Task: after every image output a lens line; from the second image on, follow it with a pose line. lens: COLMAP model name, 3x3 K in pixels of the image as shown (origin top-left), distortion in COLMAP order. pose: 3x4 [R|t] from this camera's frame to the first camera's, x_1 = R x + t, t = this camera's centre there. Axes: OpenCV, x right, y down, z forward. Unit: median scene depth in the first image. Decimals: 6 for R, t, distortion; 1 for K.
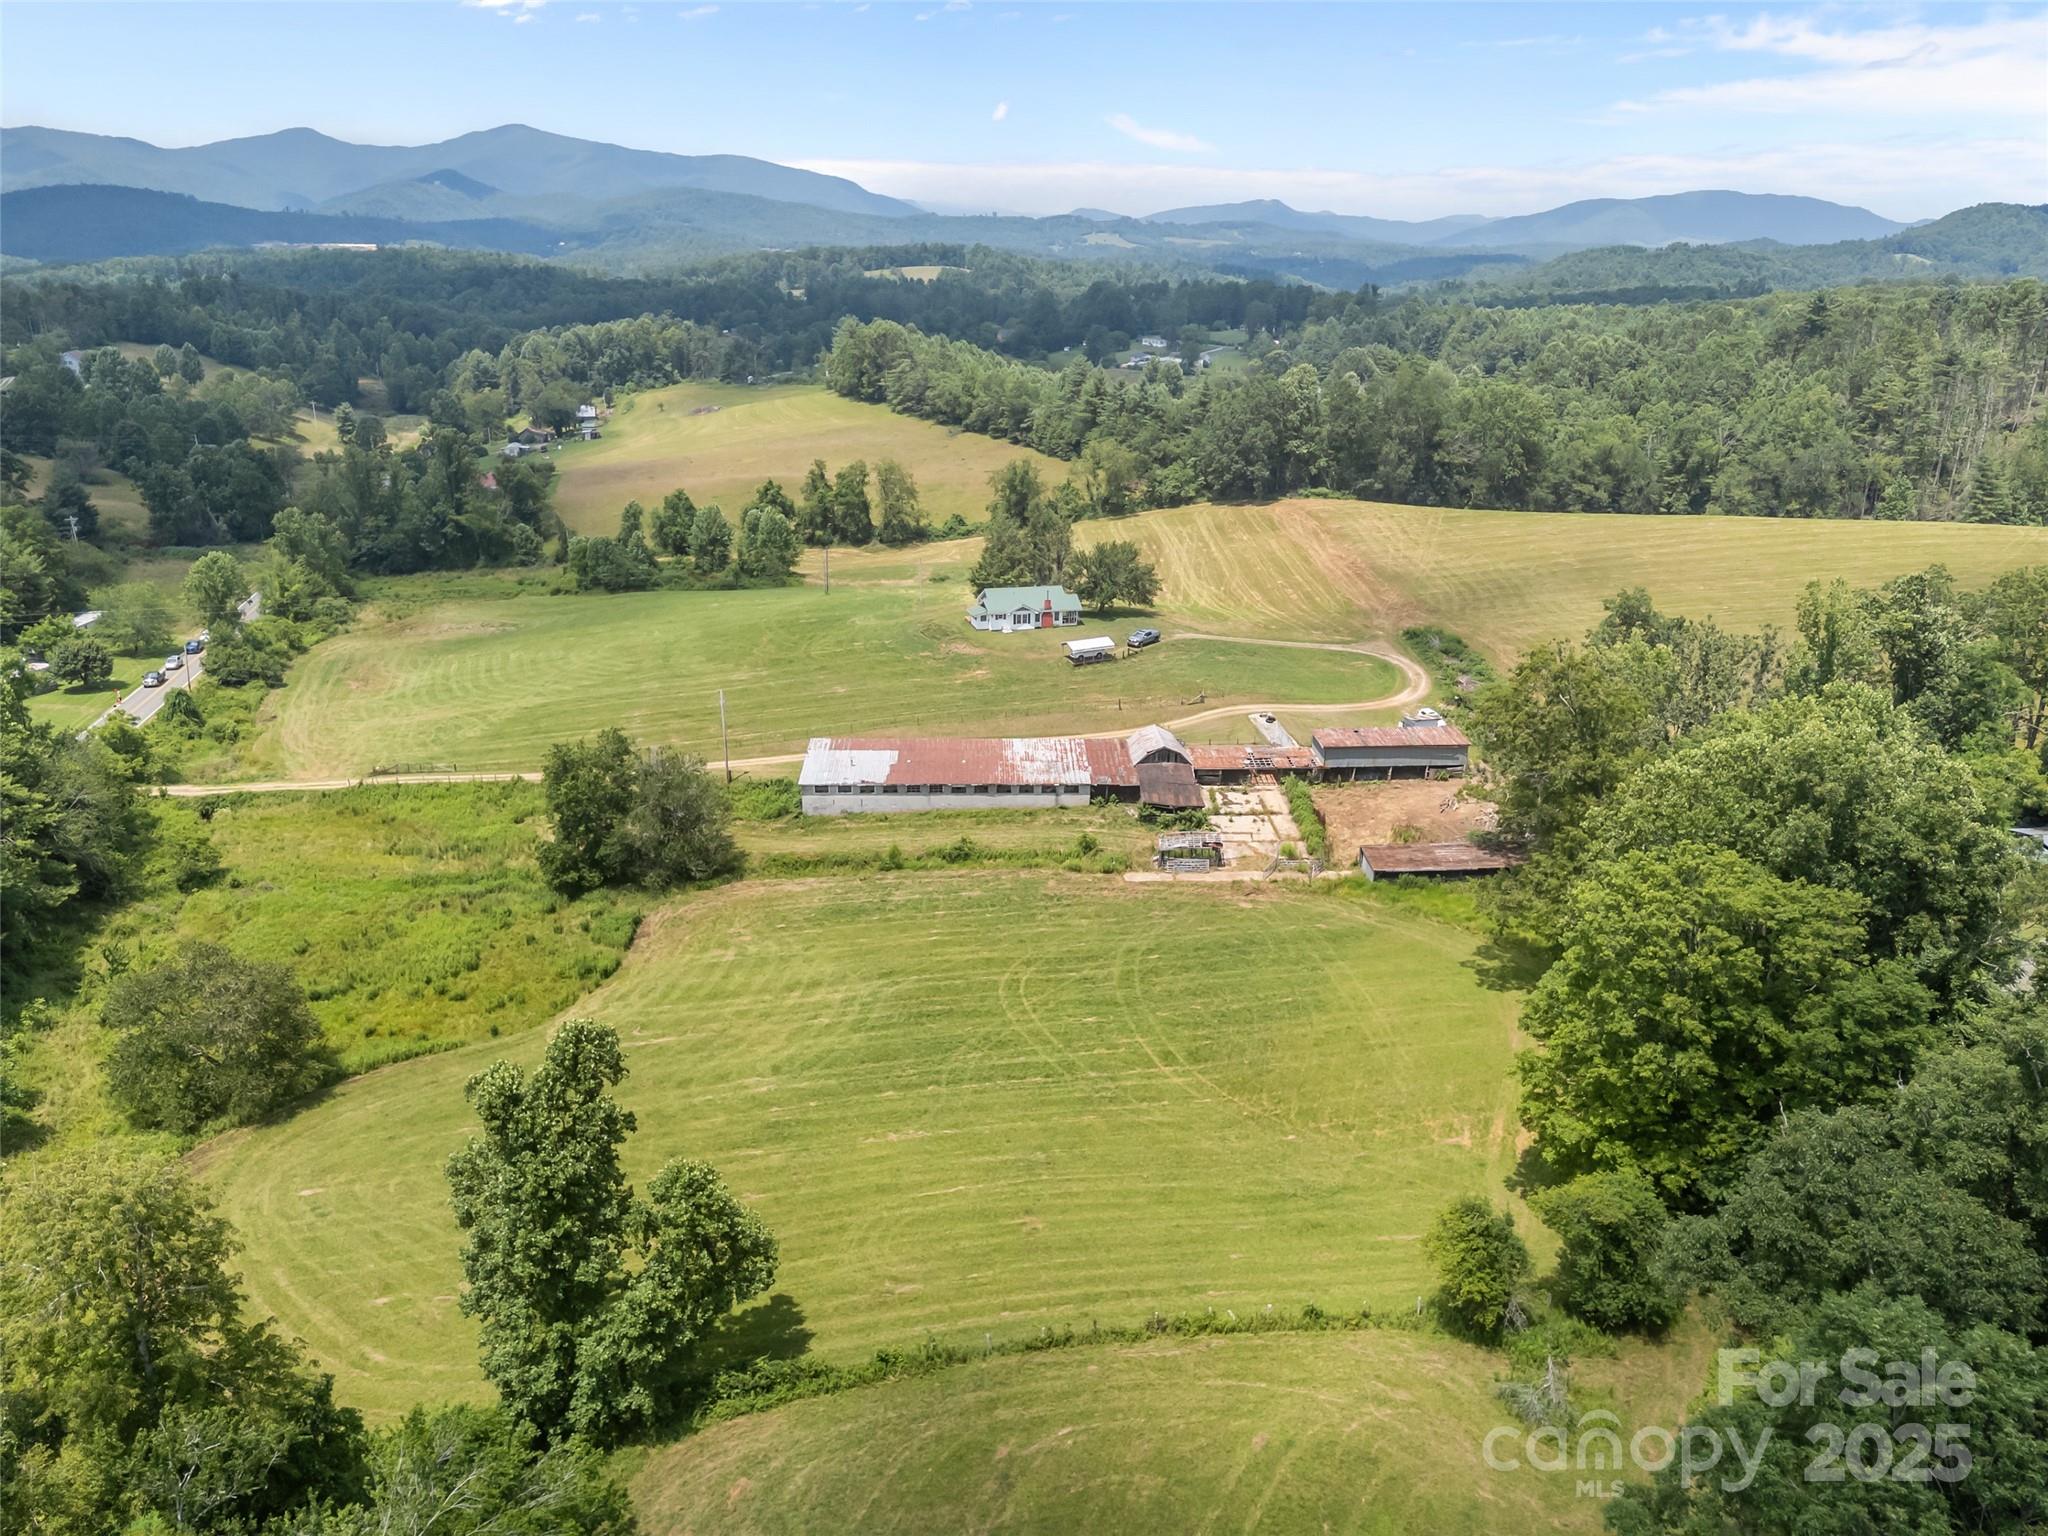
lens RADIAL K [[1482.7, 0, 1014.3], [0, 1482.7, 799.0], [0, 0, 1]] dist [0.037318, -0.009420]
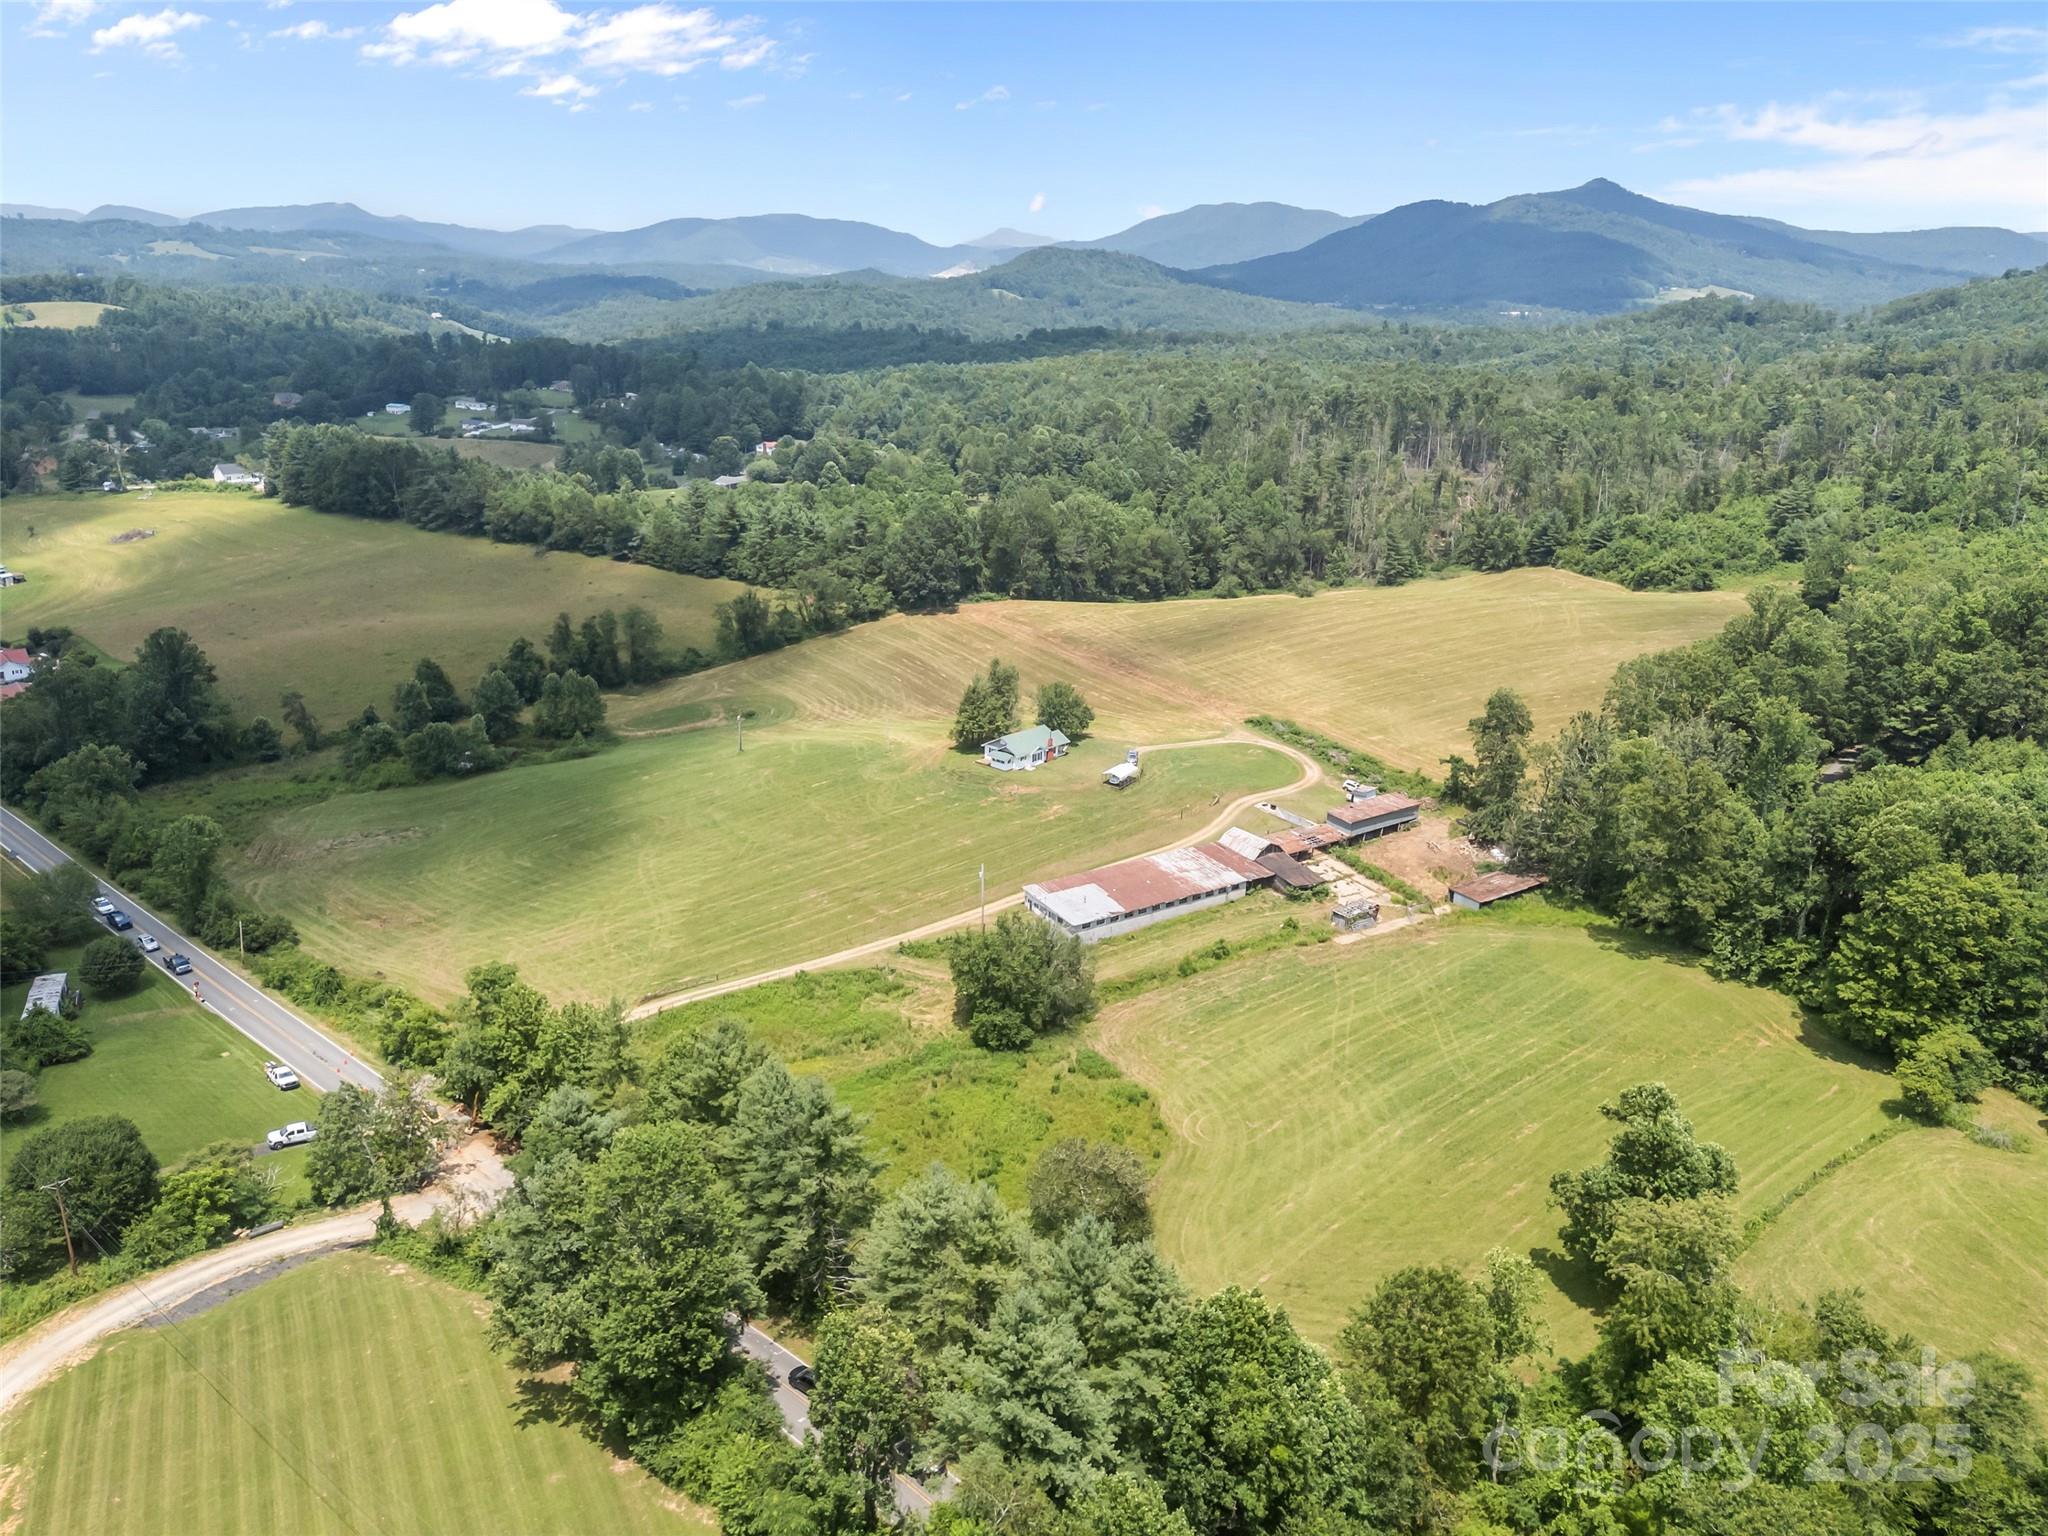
lens RADIAL K [[1495.3, 0, 1024.0], [0, 1495.3, 768.0], [0, 0, 1]] dist [0.102022, -0.129191]
pose [[0.849143, -0.157383, 0.504169, -0.765691], [0.172482, 0.984867, 0.016938, -0.163167], [-0.499205, 0.072577, 0.863439, -0.090319]]
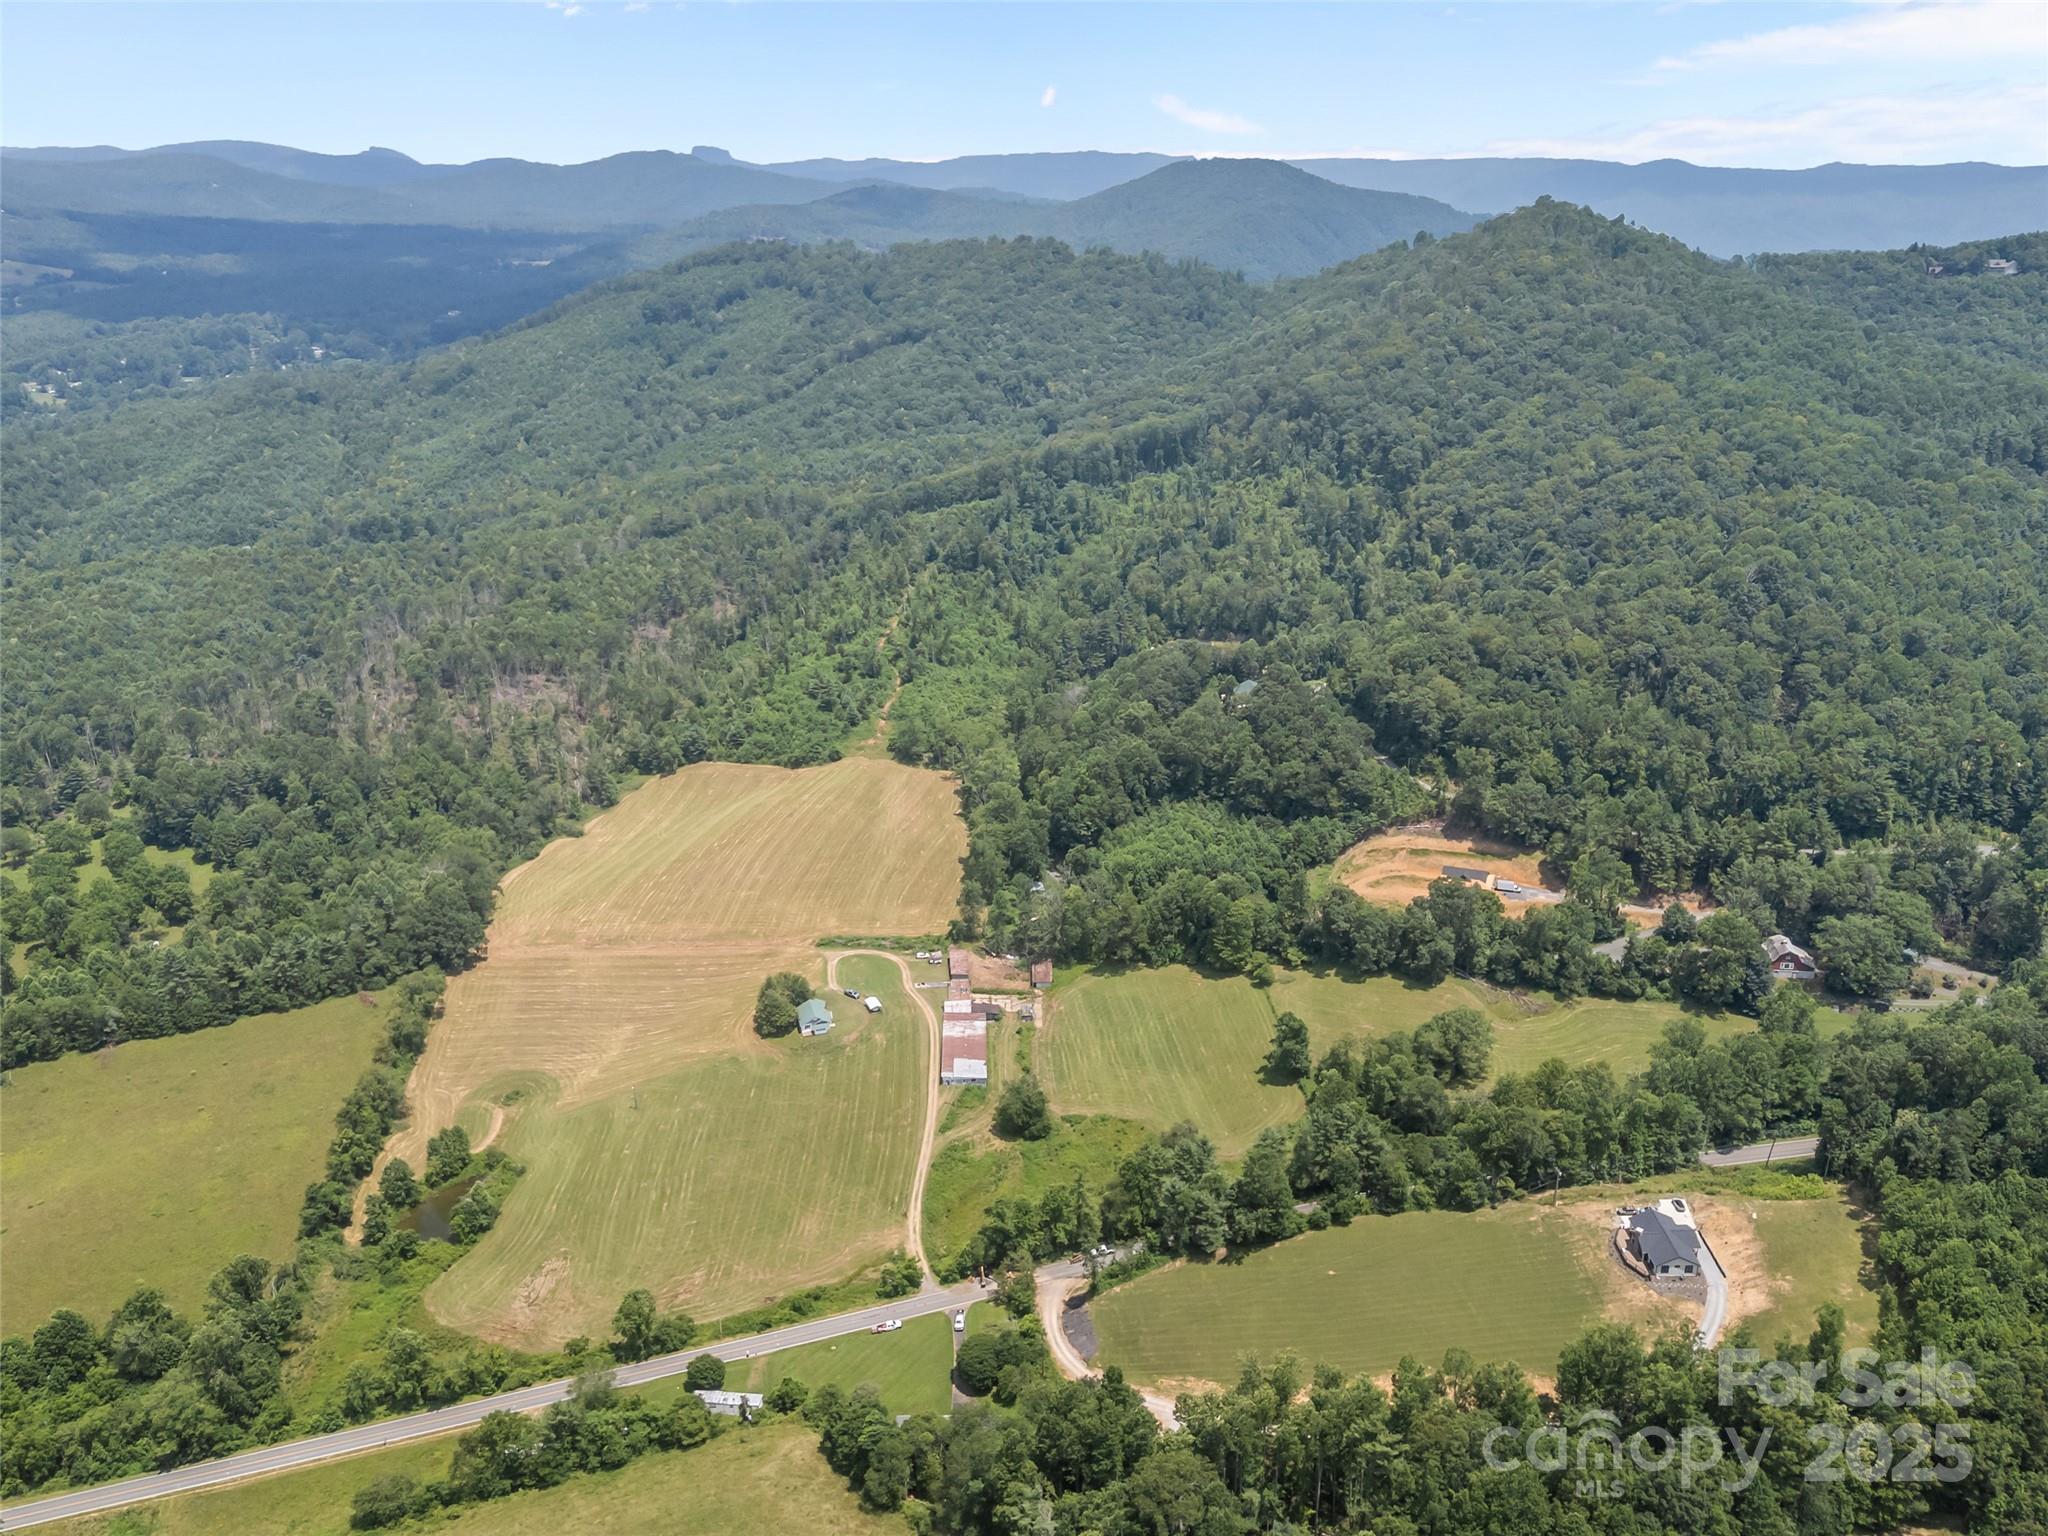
lens RADIAL K [[1495.3, 0, 1024.0], [0, 1495.3, 768.0], [0, 0, 1]] dist [0.102022, -0.129191]
pose [[-0.010928, -0.365477, 0.930756, -2.364654], [0.363348, 0.865735, 0.344212, -1.348090], [-0.931590, 0.341950, 0.123334, 0.390933]]
